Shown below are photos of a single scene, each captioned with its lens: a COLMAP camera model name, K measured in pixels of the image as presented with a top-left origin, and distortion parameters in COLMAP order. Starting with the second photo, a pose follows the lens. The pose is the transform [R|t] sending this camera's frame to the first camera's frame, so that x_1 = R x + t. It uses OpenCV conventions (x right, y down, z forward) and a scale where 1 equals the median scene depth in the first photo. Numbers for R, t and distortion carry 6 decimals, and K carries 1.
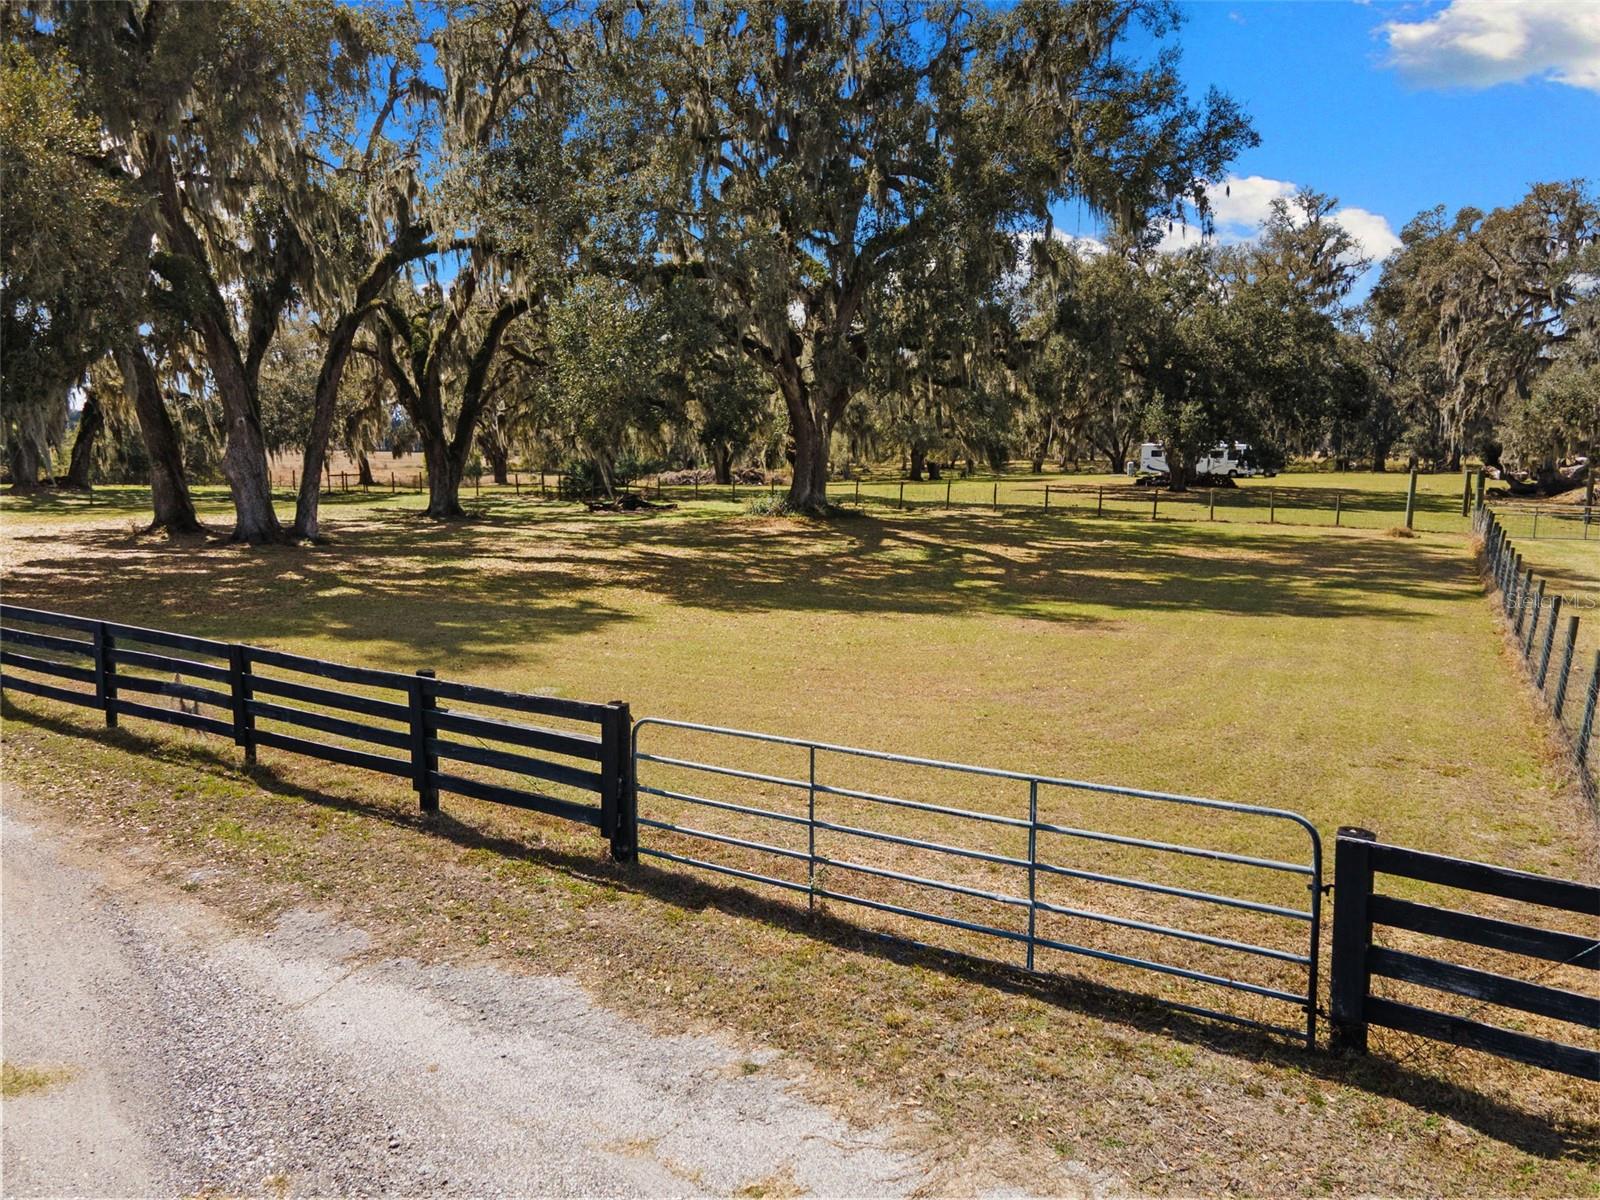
lens RADIAL K [[1165.0, 0, 800.0], [0, 1165.0, 600.0], [0, 0, 1]] dist [0.022029, 0.001489]
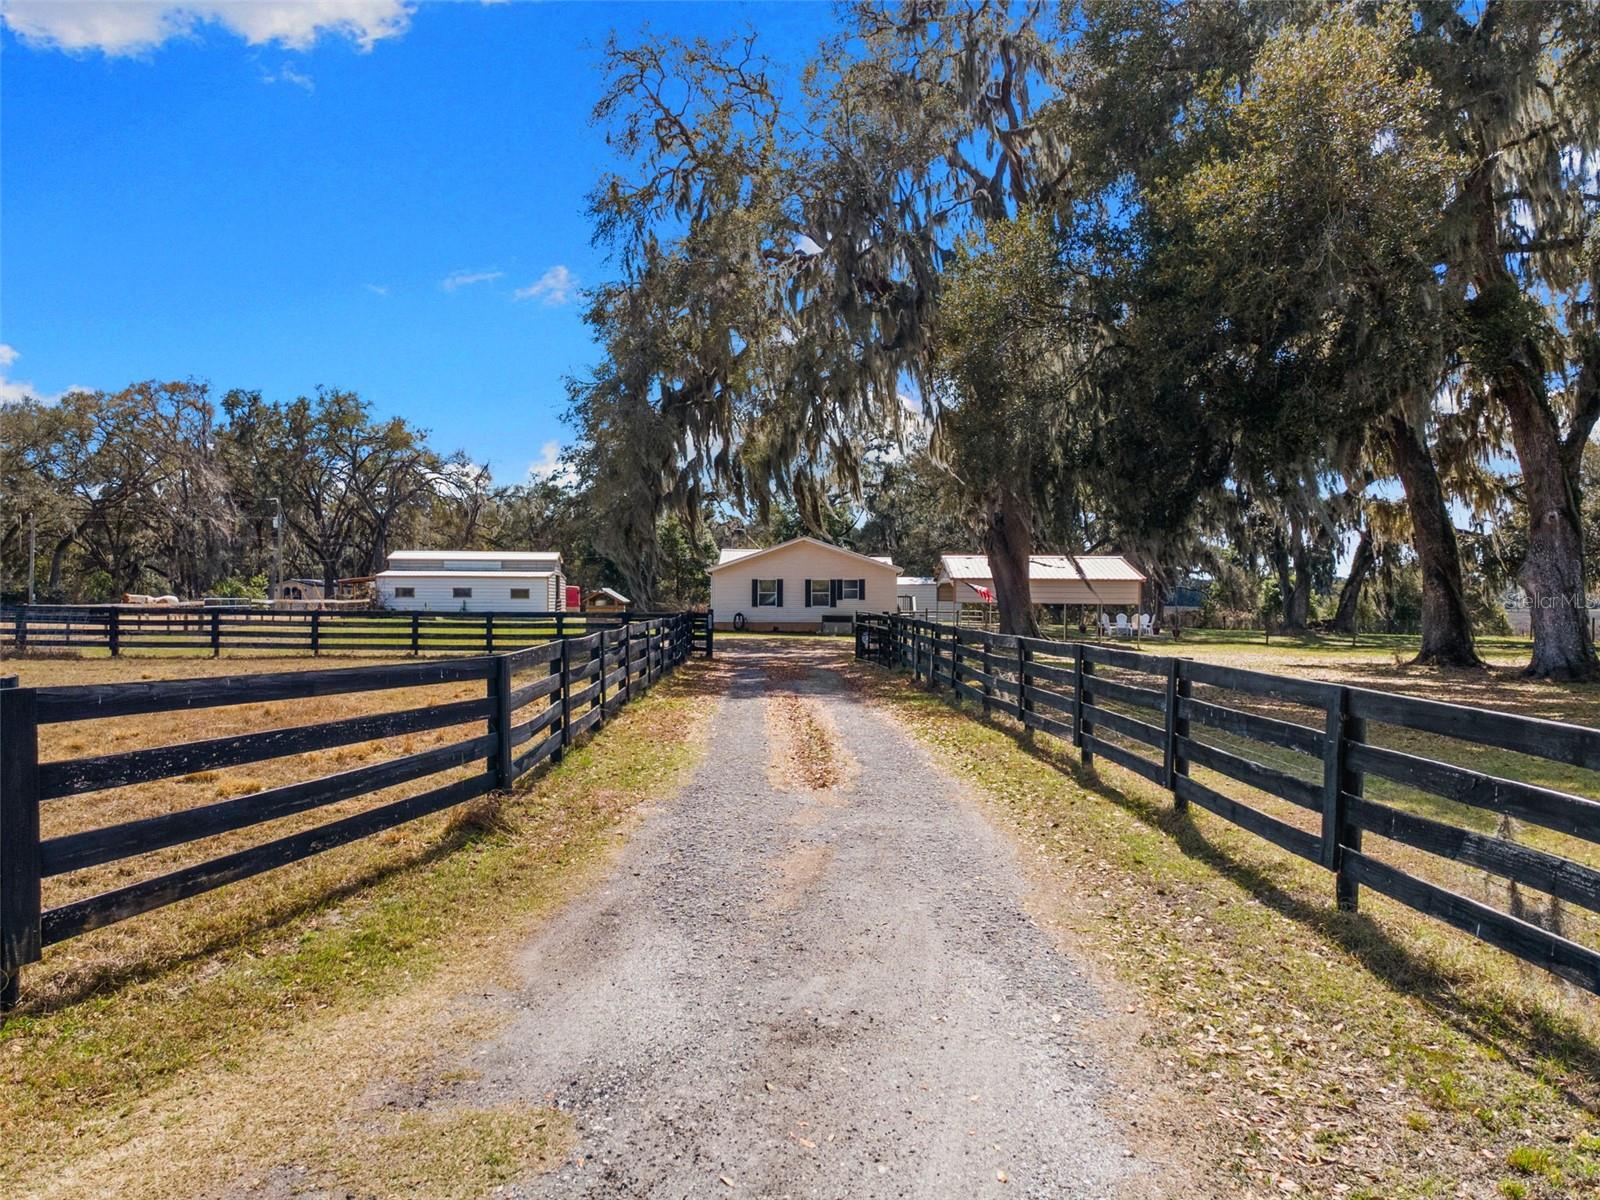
lens RADIAL K [[1165.3, 0, 800.0], [0, 1165.3, 600.0], [0, 0, 1]] dist [0.086537, 0.000483]
pose [[0.556328, -0.001929, -0.830960, -0.301382], [-0.114290, 0.990316, -0.078817, 0.046003], [0.823066, 0.138818, 0.550720, 0.523982]]
